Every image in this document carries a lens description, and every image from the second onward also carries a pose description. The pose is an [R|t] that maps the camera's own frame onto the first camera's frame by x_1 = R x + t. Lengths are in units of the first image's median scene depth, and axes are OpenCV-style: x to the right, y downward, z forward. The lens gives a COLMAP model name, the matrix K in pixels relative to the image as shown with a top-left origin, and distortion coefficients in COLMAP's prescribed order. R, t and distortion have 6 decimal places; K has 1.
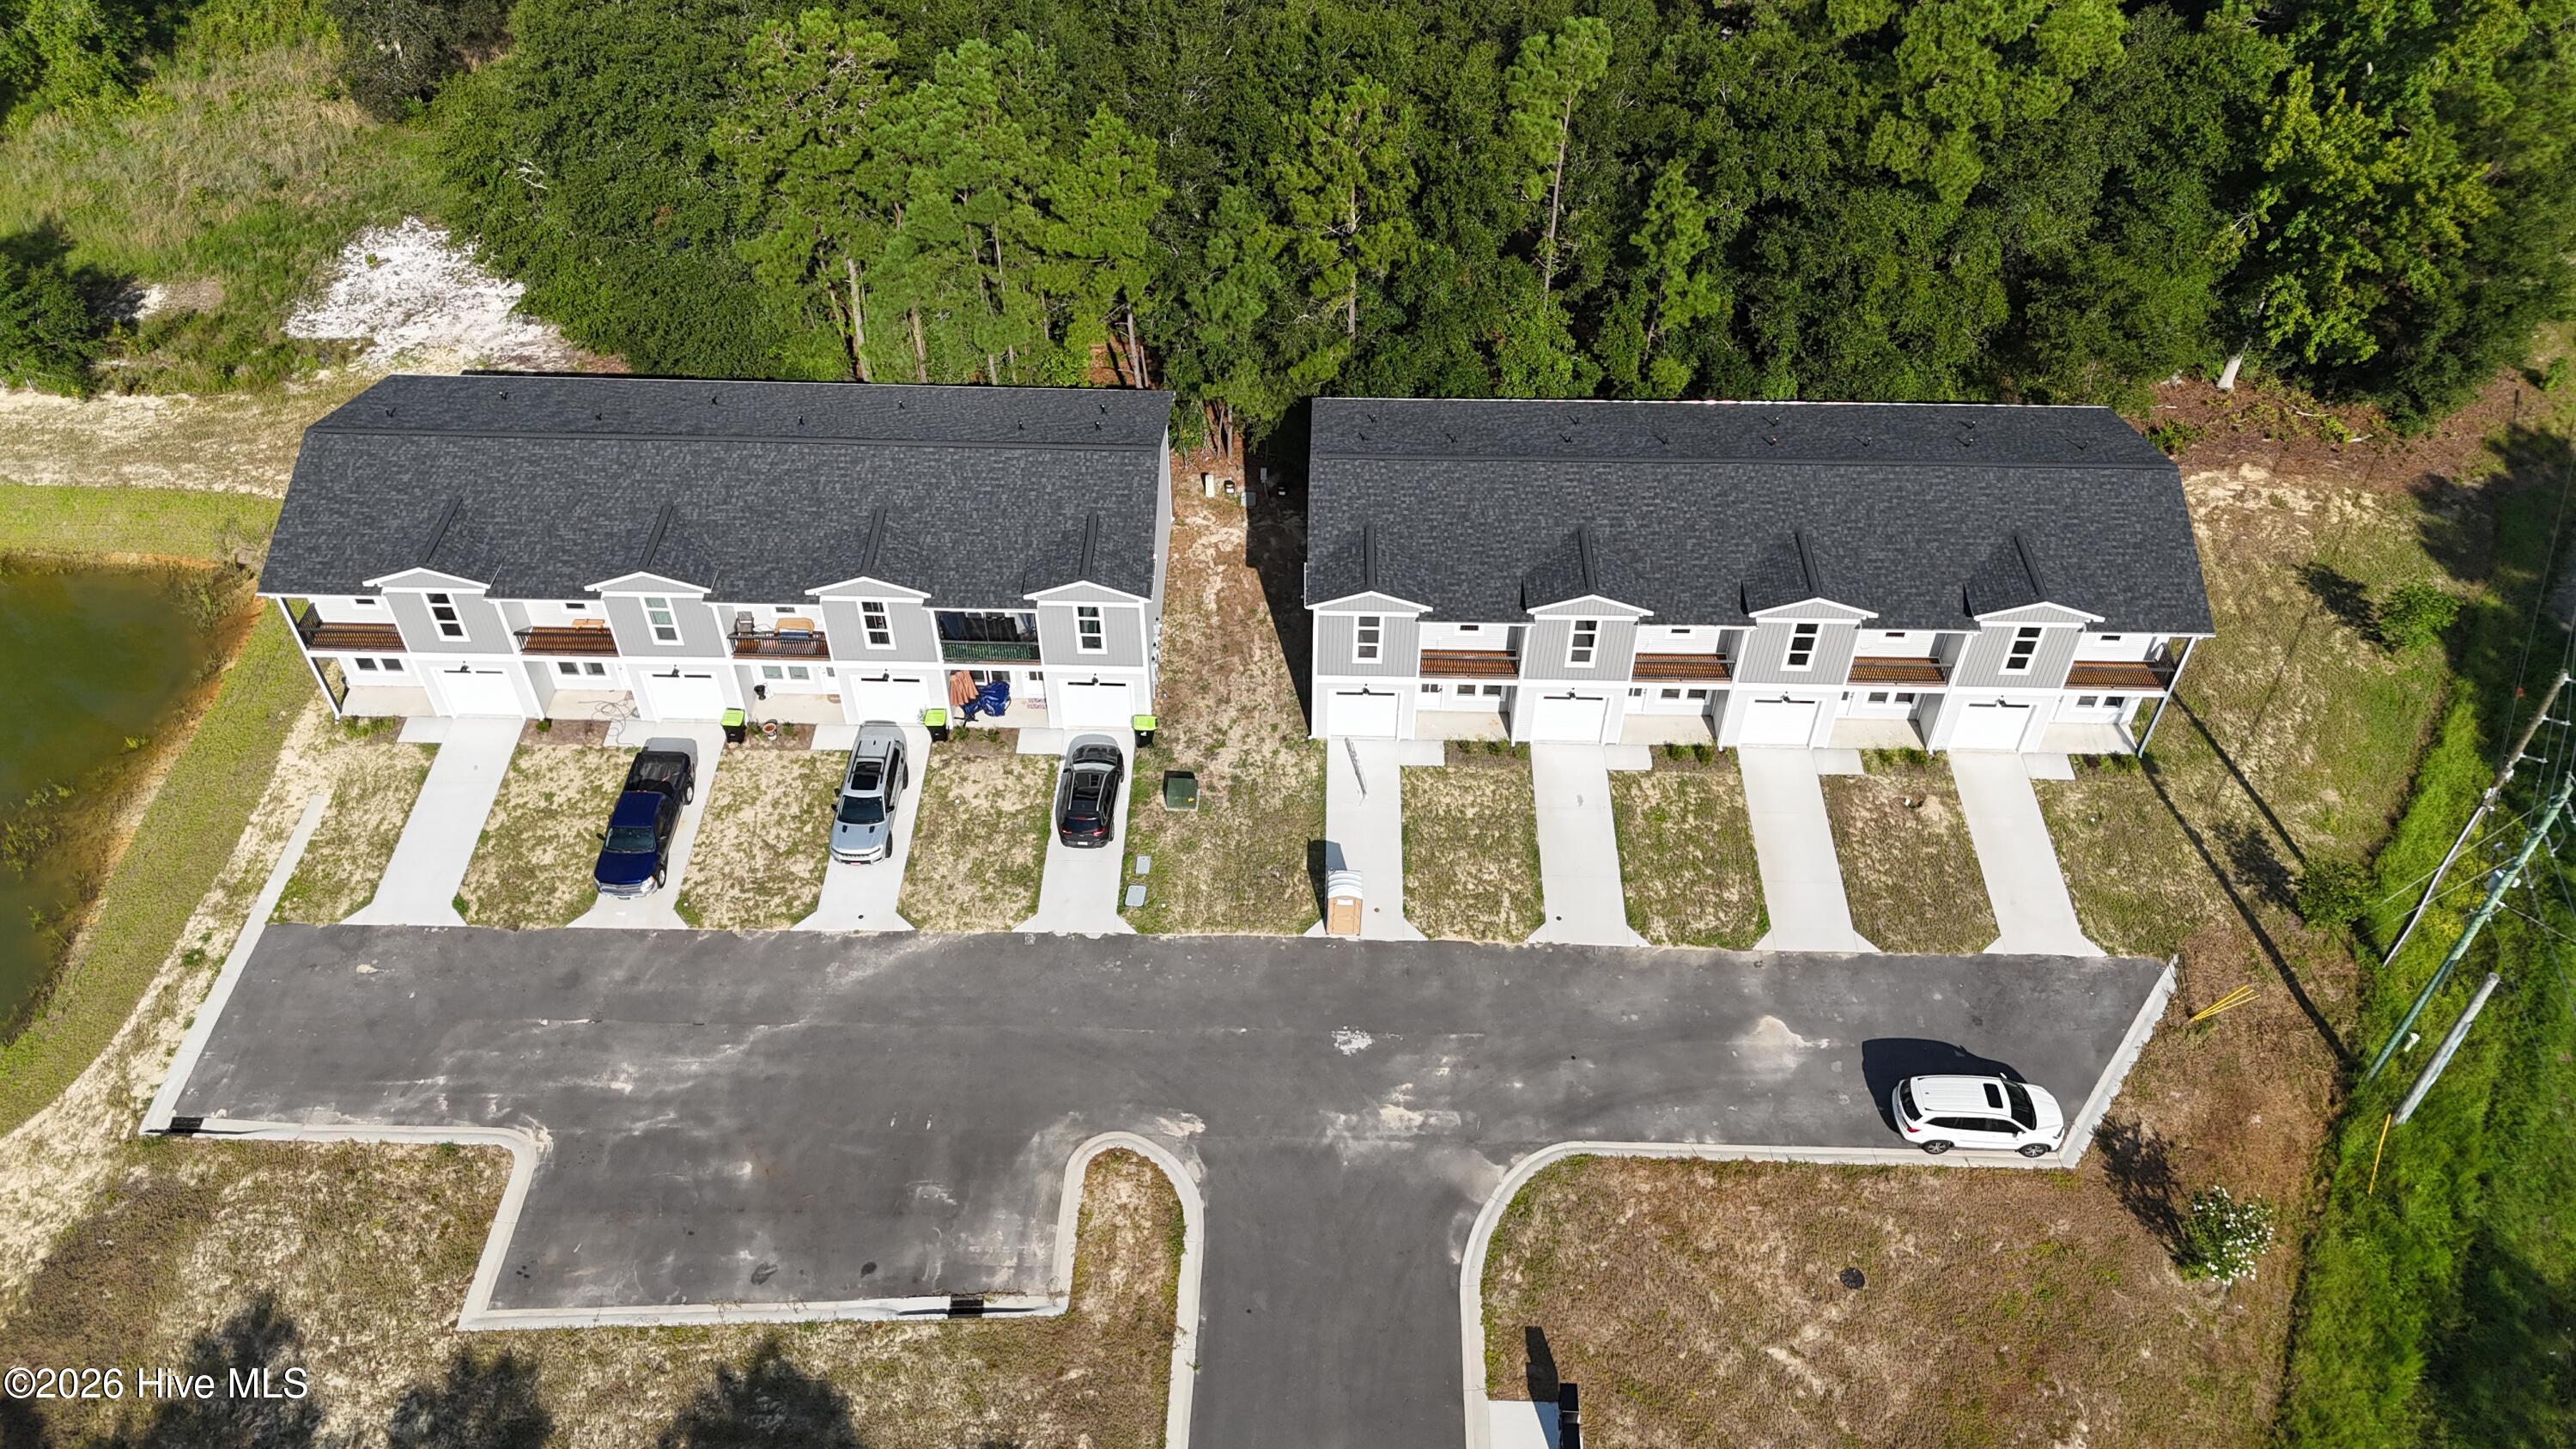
lens RADIAL K [[1895.0, 0, 1287.6], [0, 1895.0, 723.5], [0, 0, 1]] dist [0.079074, -0.082503]
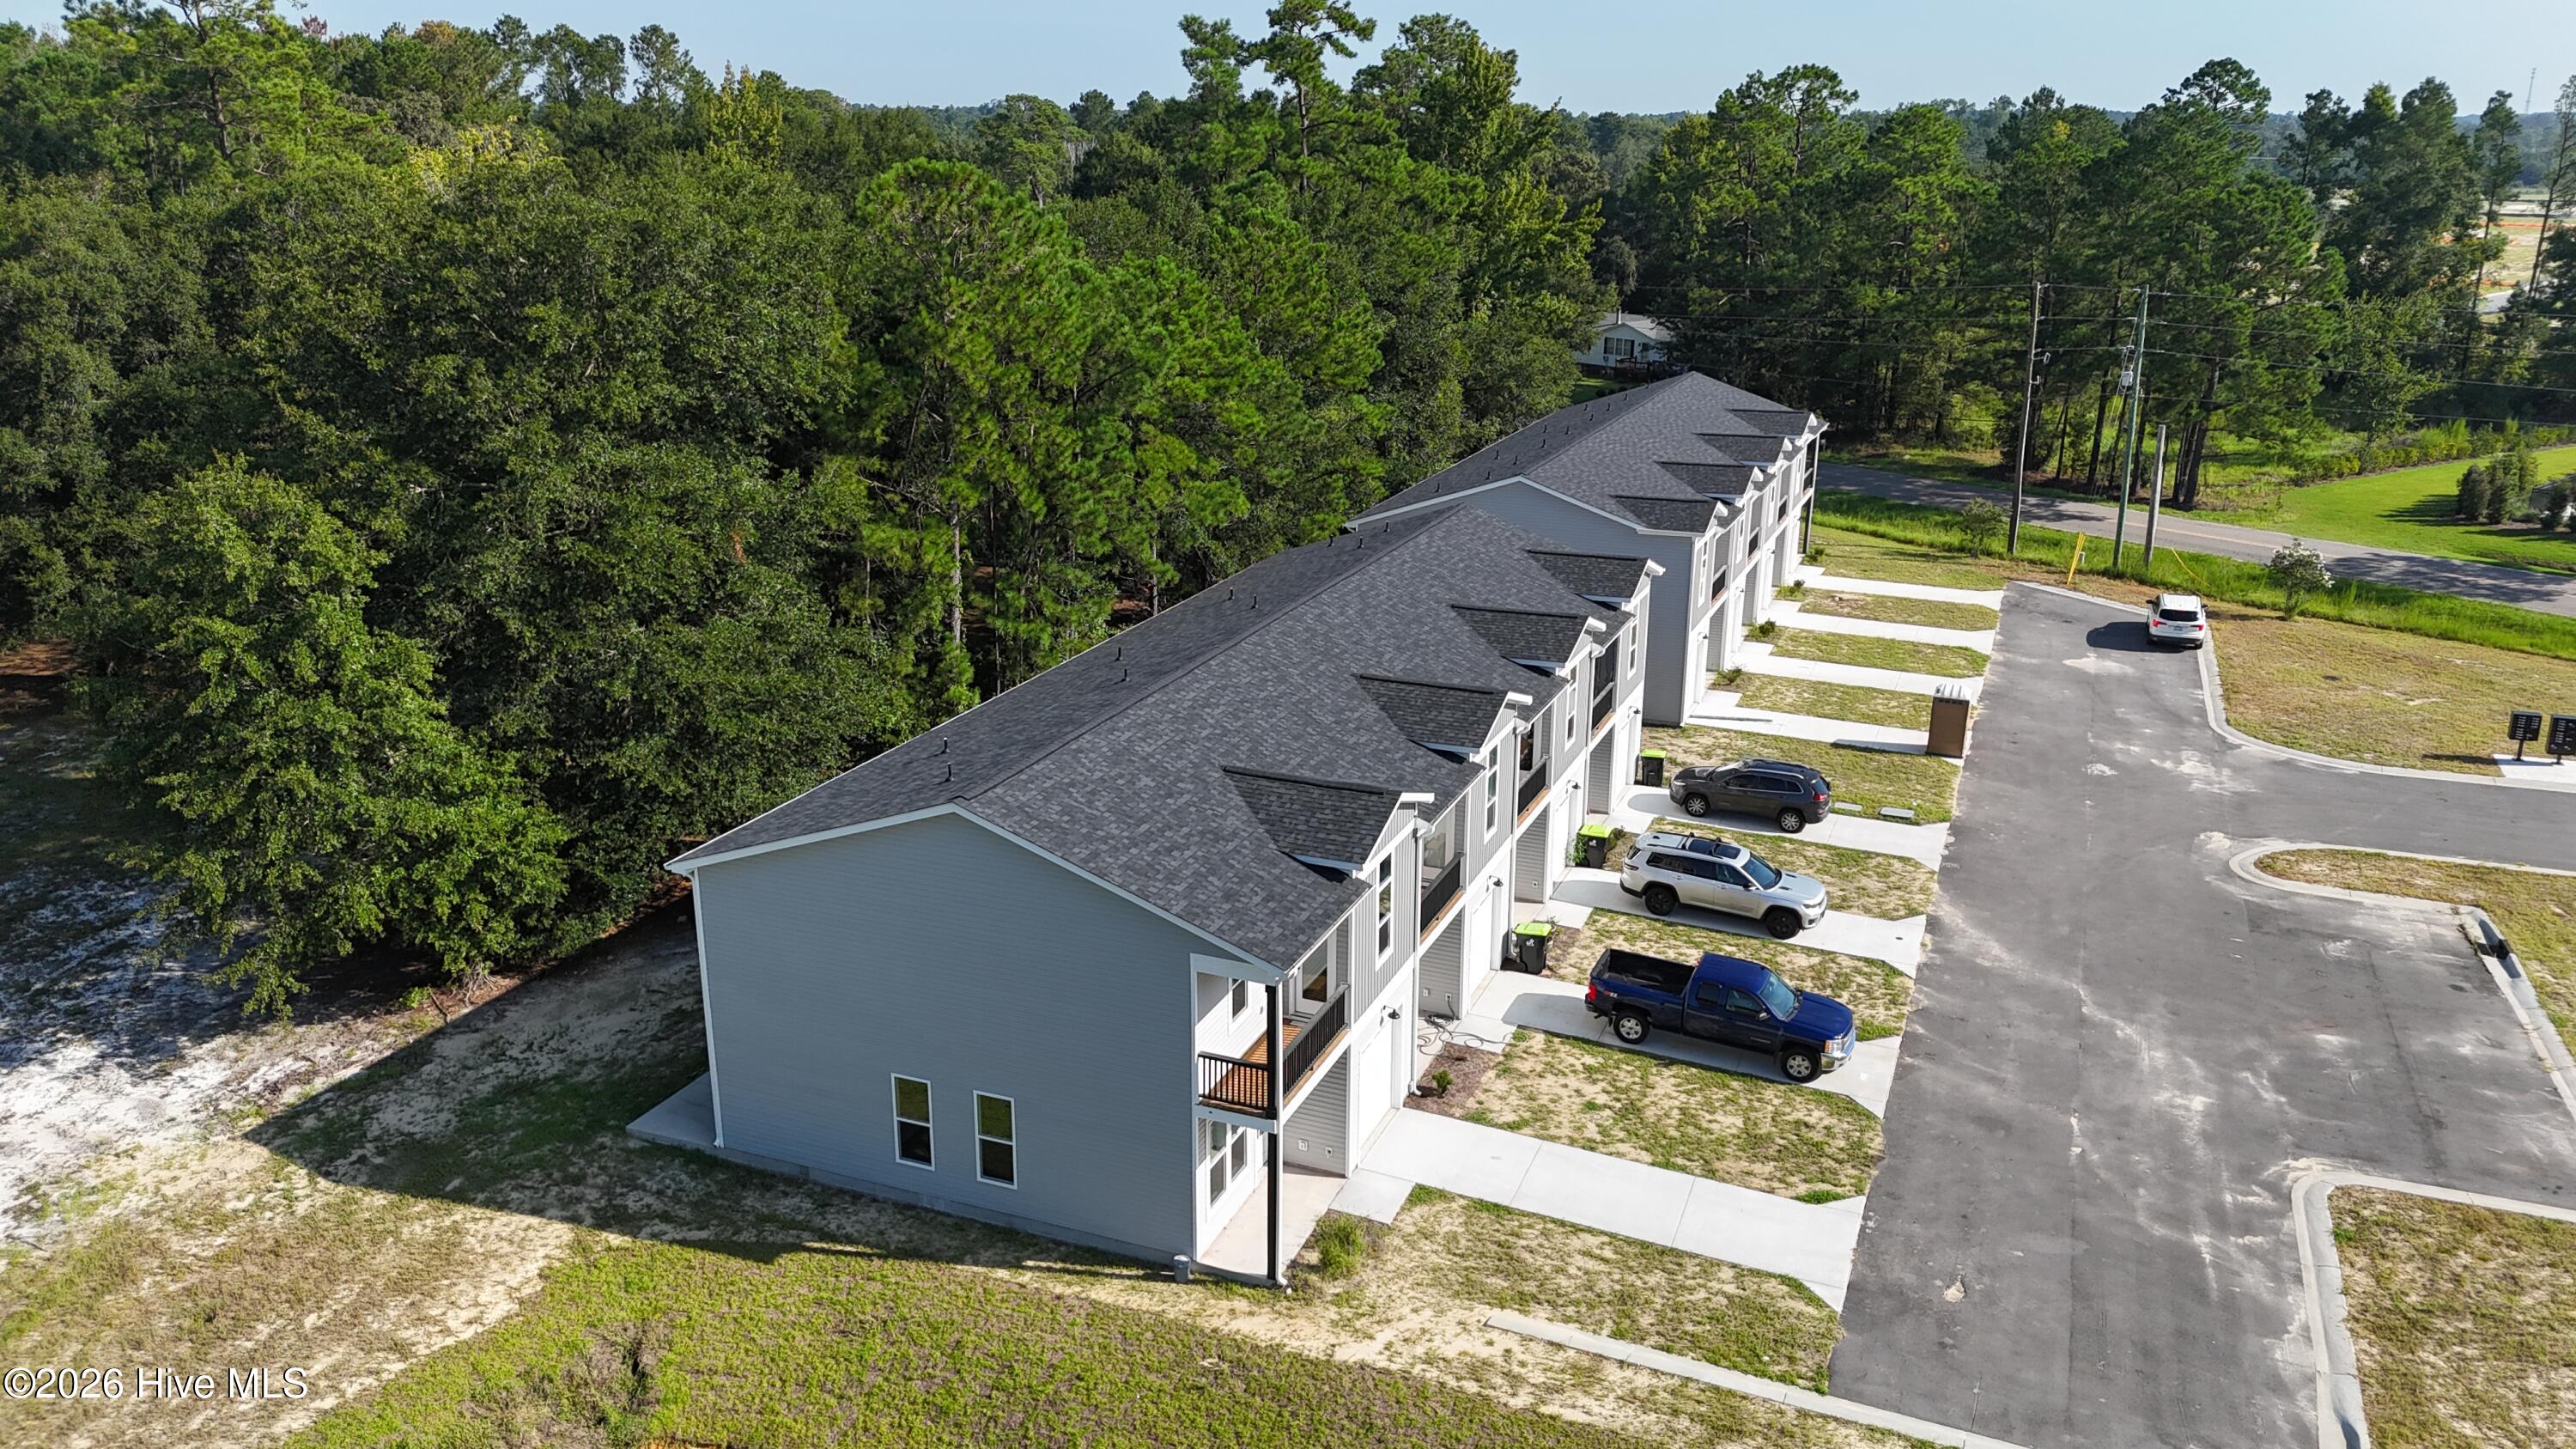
lens RADIAL K [[1895.0, 0, 1288.1], [0, 1895.0, 715.3], [0, 0, 1]] dist [0.079074, -0.082503]
pose [[0.358522, -0.279452, 0.890712, -0.960491], [0.662562, 0.748327, -0.031909, -0.102941], [-0.657627, 0.601593, 0.453446, 0.748470]]
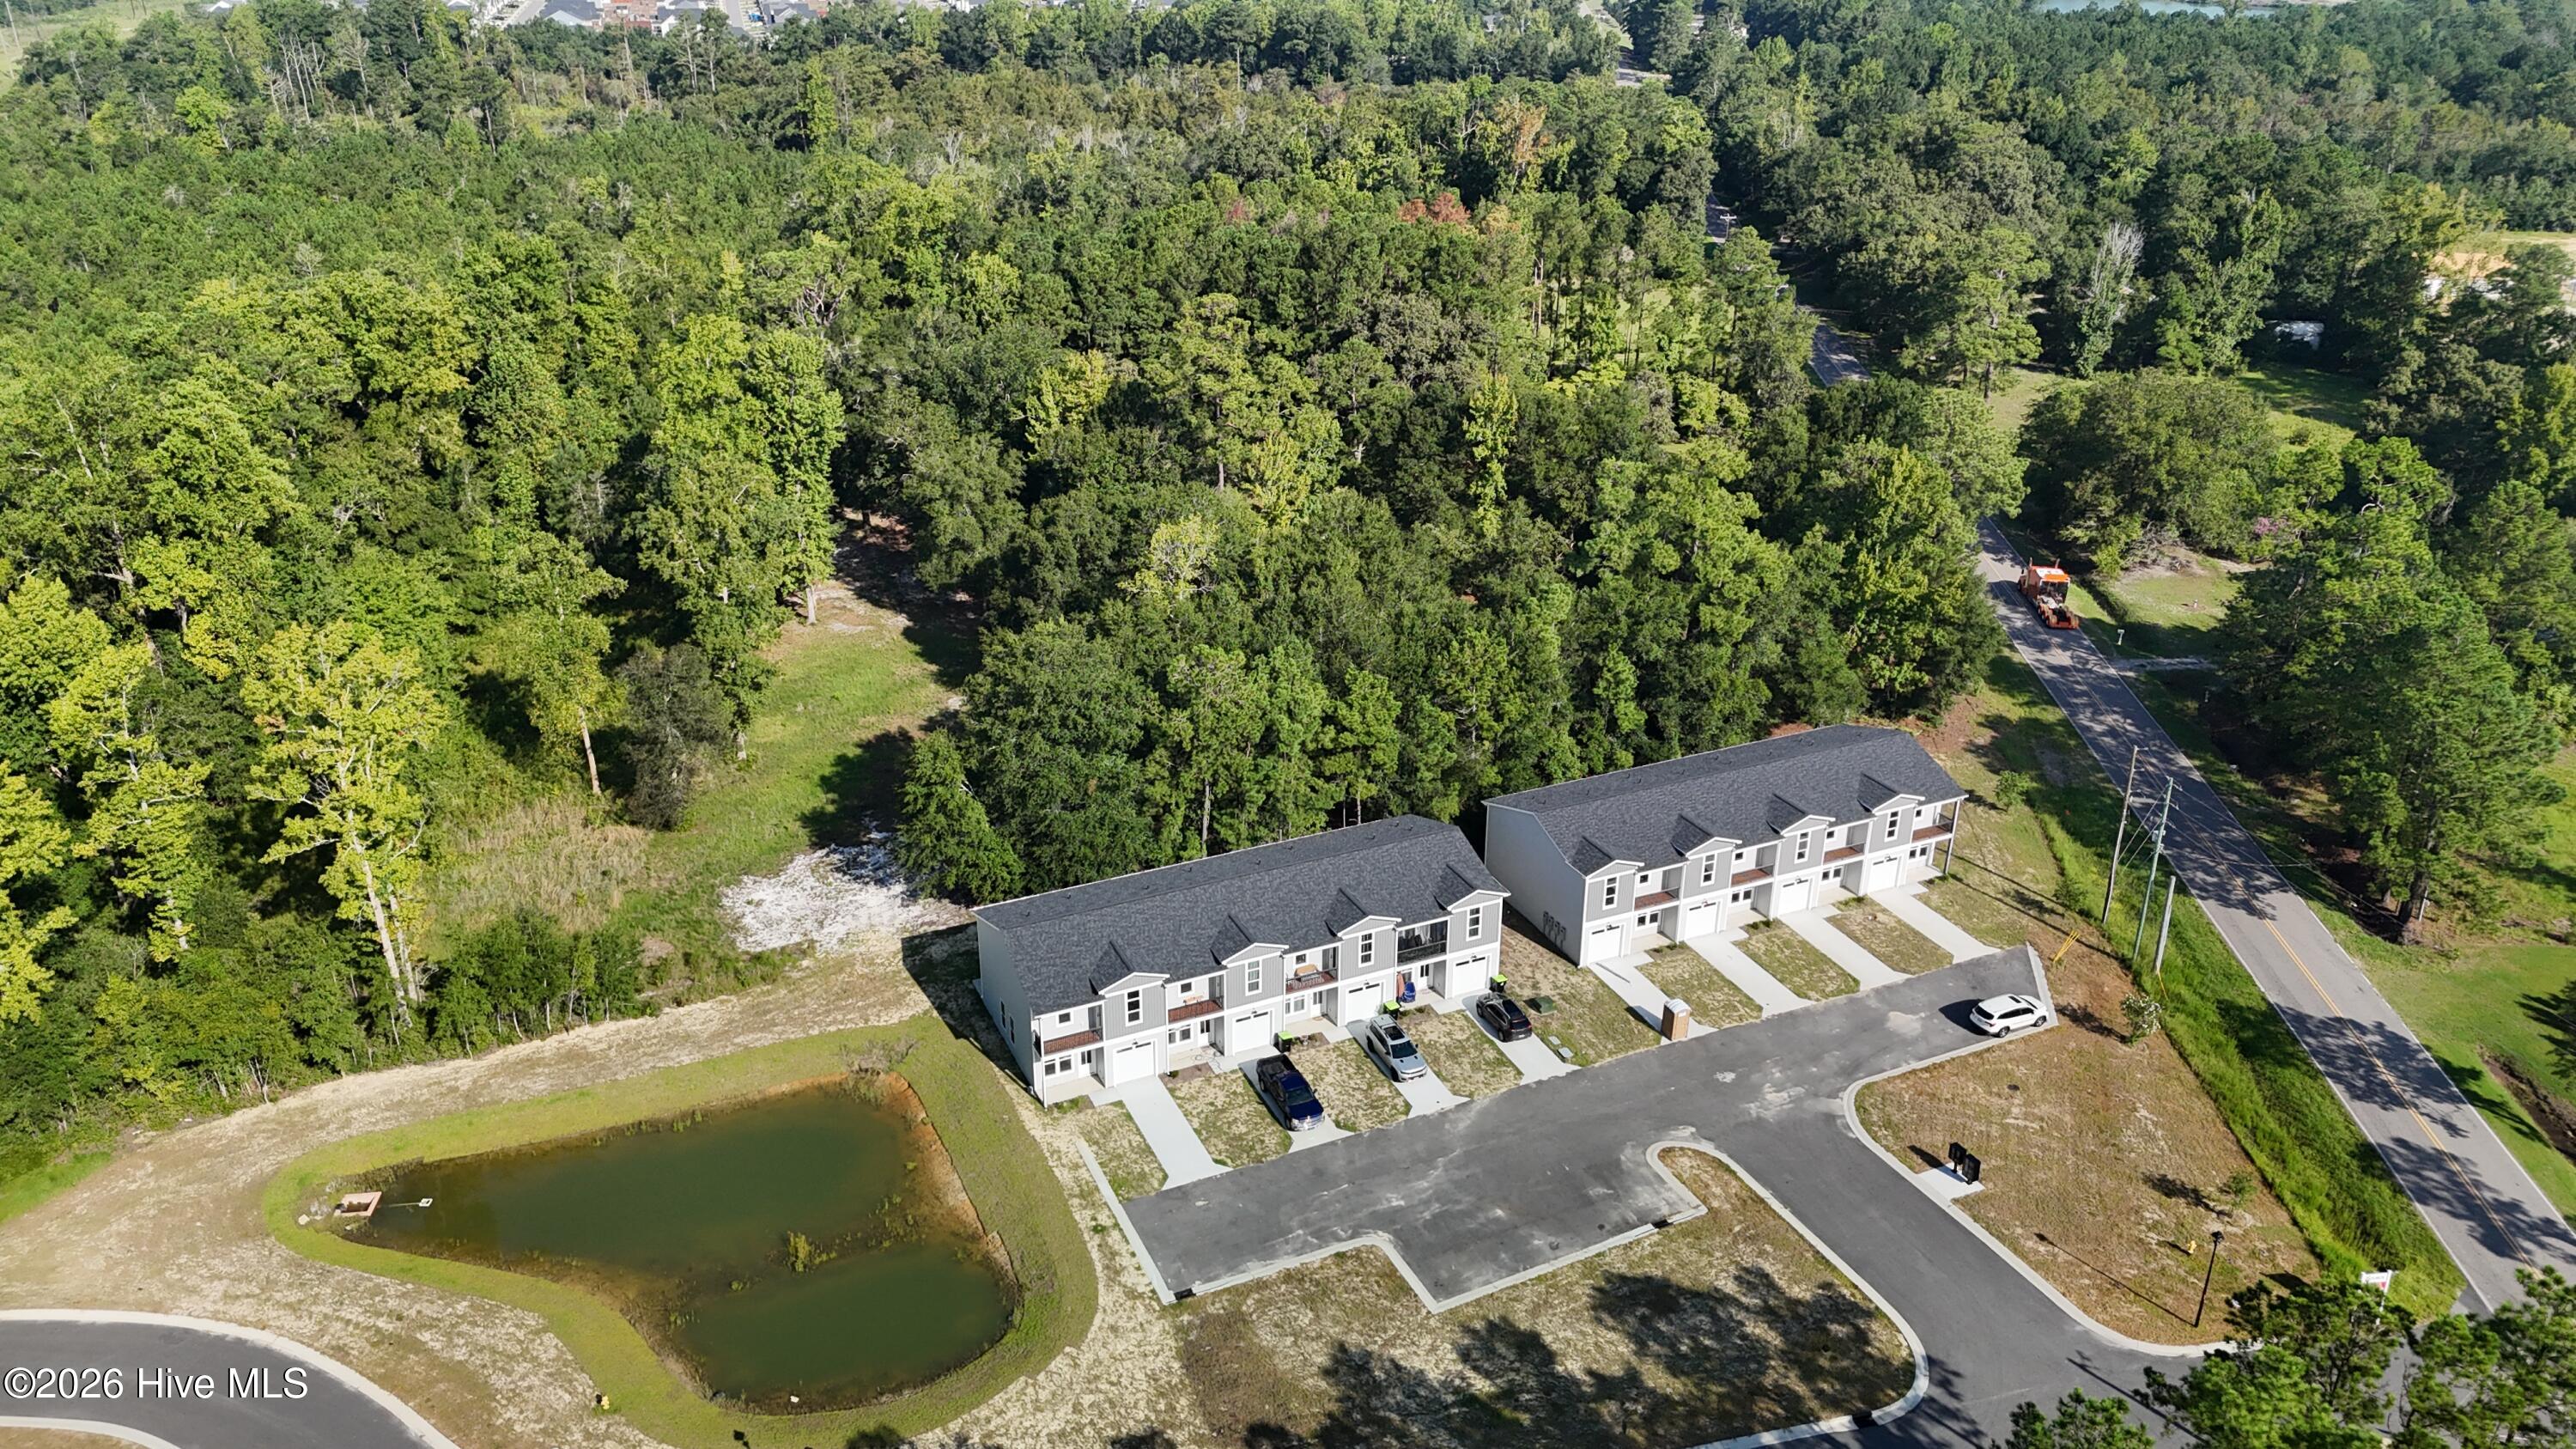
lens RADIAL K [[1895.0, 0, 1287.8], [0, 1895.0, 726.0], [0, 0, 1]] dist [0.079074, -0.082503]
pose [[0.897069, -0.184482, 0.401539, -0.952573], [0.313985, 0.905502, -0.285447, 0.236719], [-0.310935, 0.382143, 0.870222, -0.558408]]
